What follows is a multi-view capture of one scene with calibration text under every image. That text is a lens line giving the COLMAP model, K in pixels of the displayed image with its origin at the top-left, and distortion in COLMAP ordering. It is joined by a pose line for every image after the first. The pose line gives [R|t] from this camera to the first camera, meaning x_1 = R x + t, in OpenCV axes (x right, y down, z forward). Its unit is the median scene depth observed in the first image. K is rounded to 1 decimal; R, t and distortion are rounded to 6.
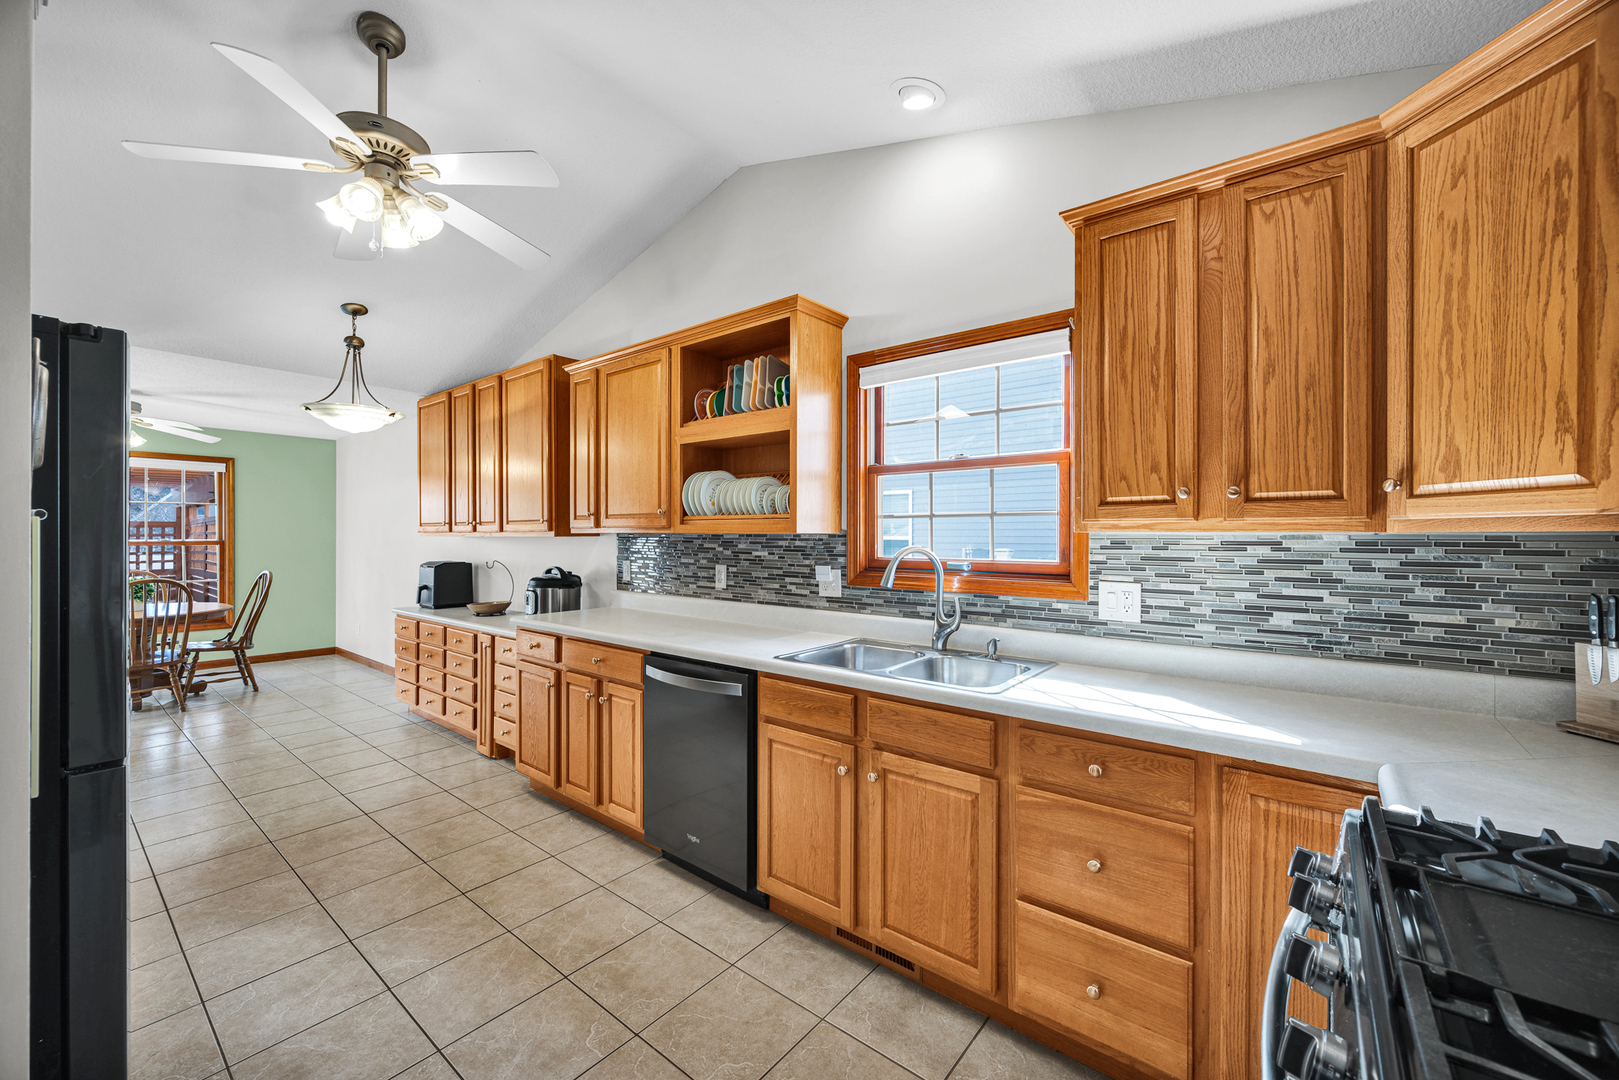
lens RADIAL K [[630.3, 0, 809.0], [0, 630.3, 536.4], [0, 0, 1]] dist [-0.001334, -0.000118]
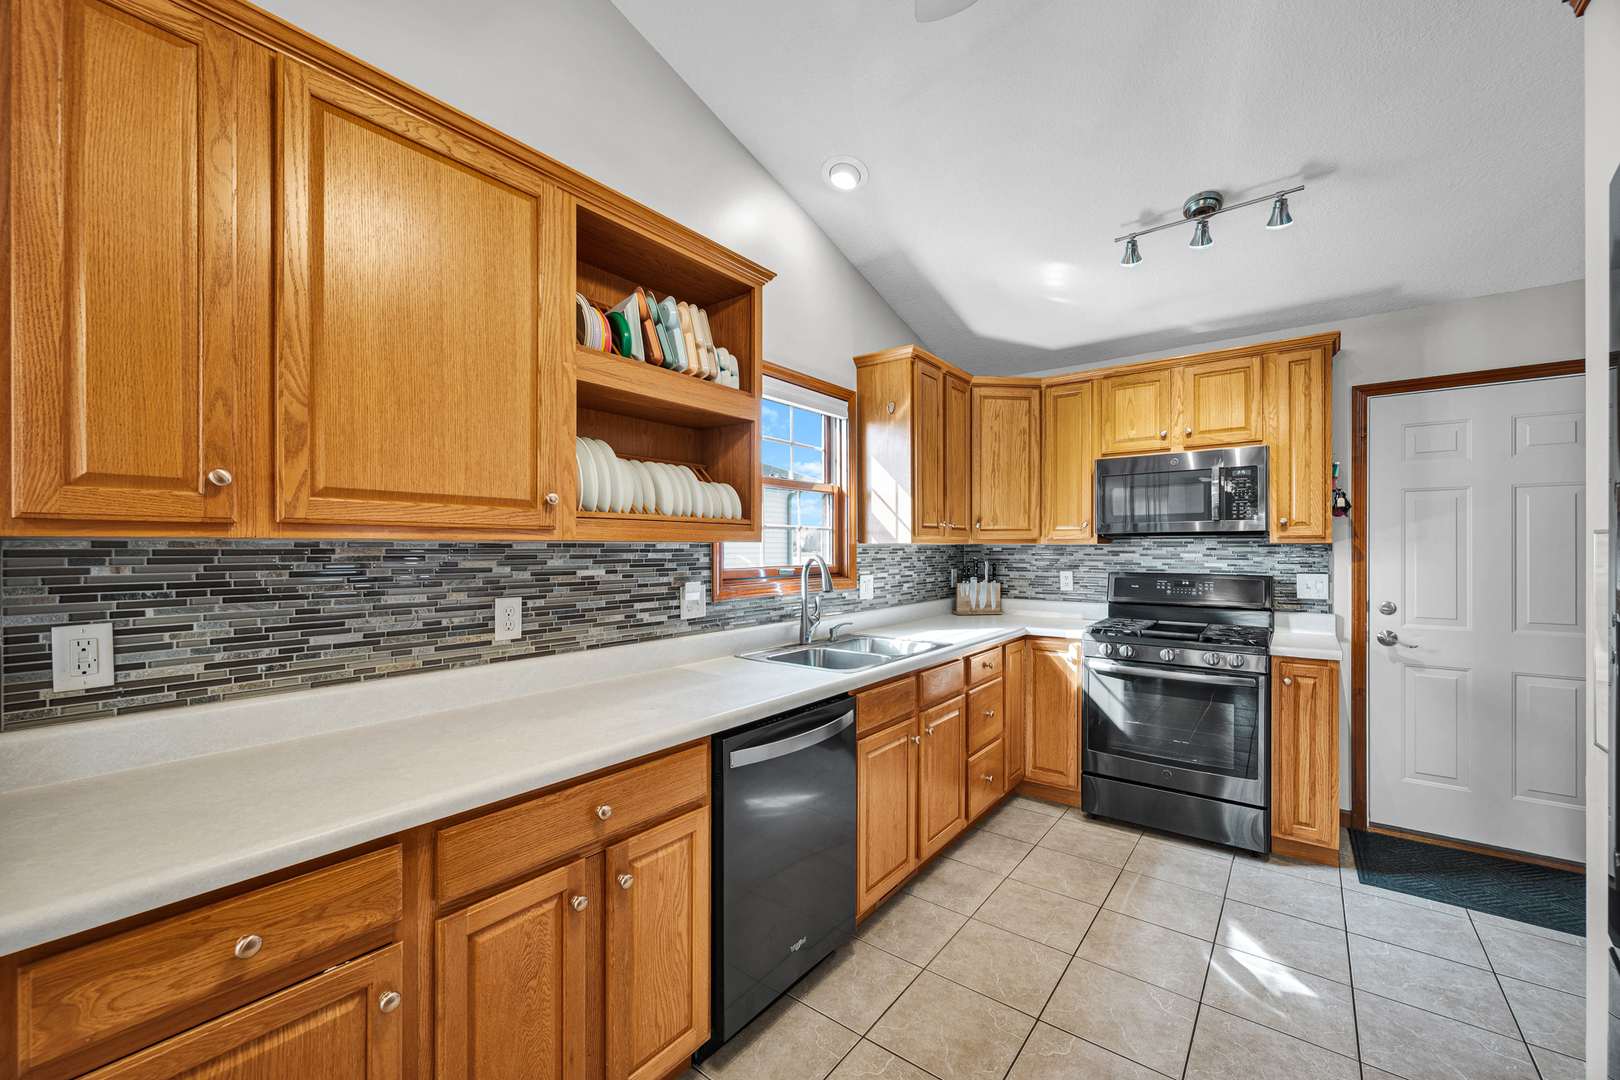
lens RADIAL K [[643.2, 0, 806.0], [0, 643.2, 549.9], [0, 0, 1]] dist [0.000303, -0.000017]
pose [[-0.018372, -0.008054, 0.999799, -0.789312], [0.000099, 0.999968, 0.008058, -0.001972], [-0.999831, 0.000247, -0.018371, 0.830438]]
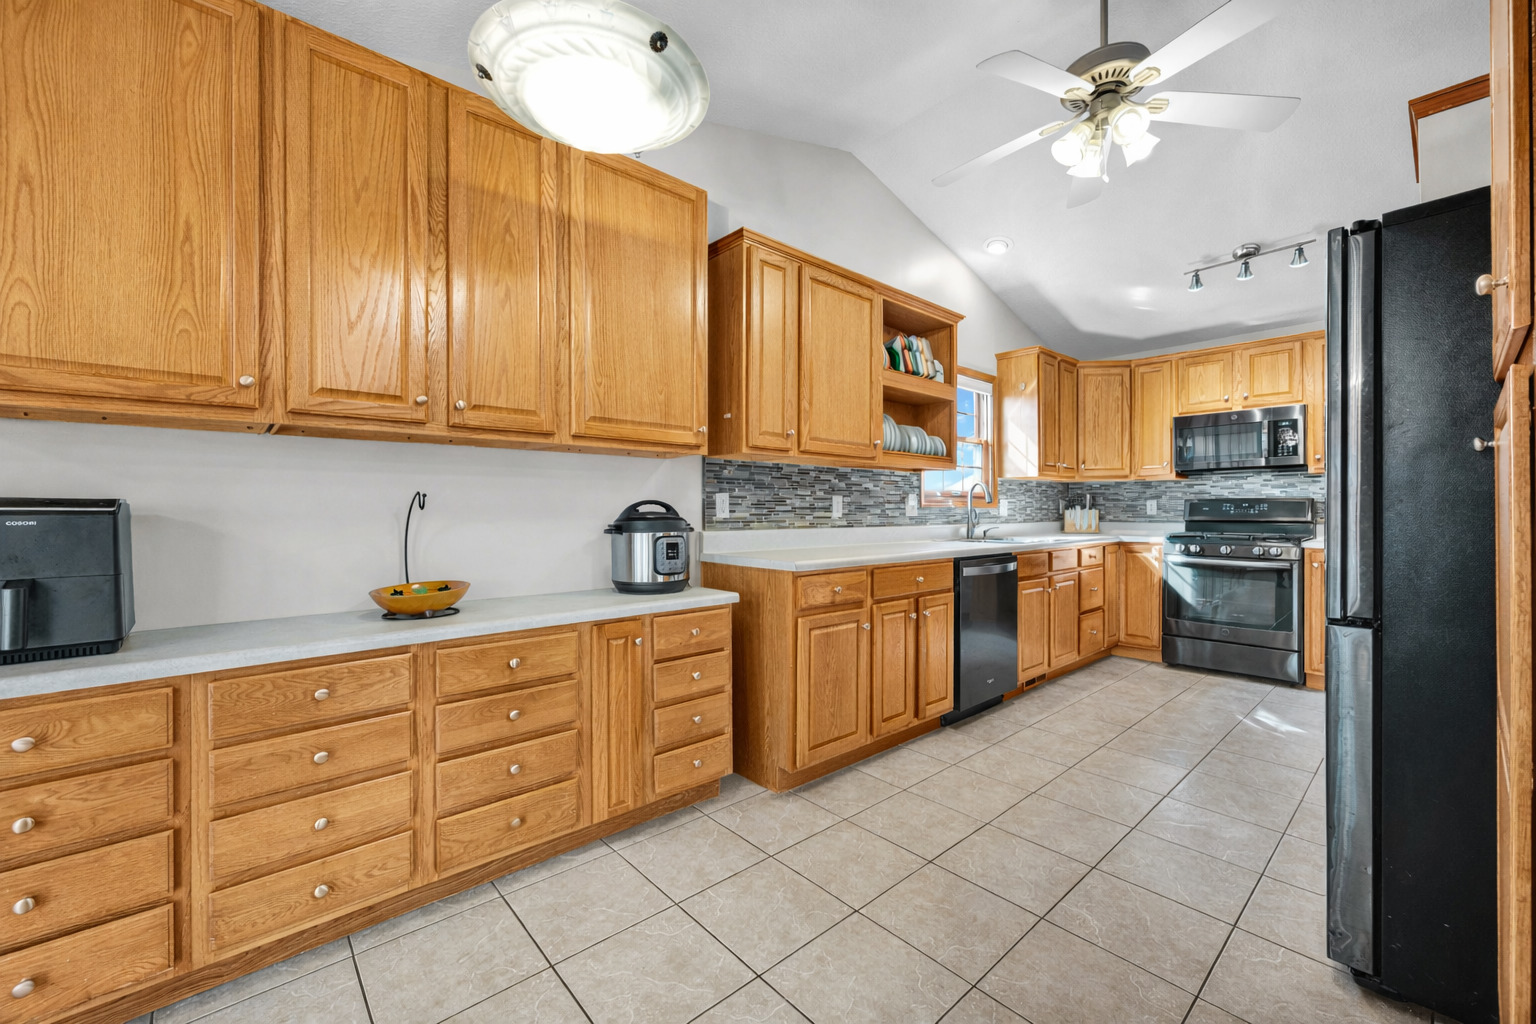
lens RADIAL K [[614.8, 0, 771.5], [0, 614.8, 513.4], [0, 0, 1]] dist [0.000088, -0.000034]
pose [[0.159442, -0.008671, 0.987169, -1.345572], [0.000884, 0.999962, 0.008641, 0.073929], [-0.987207, -0.000505, 0.159444, 1.046558]]
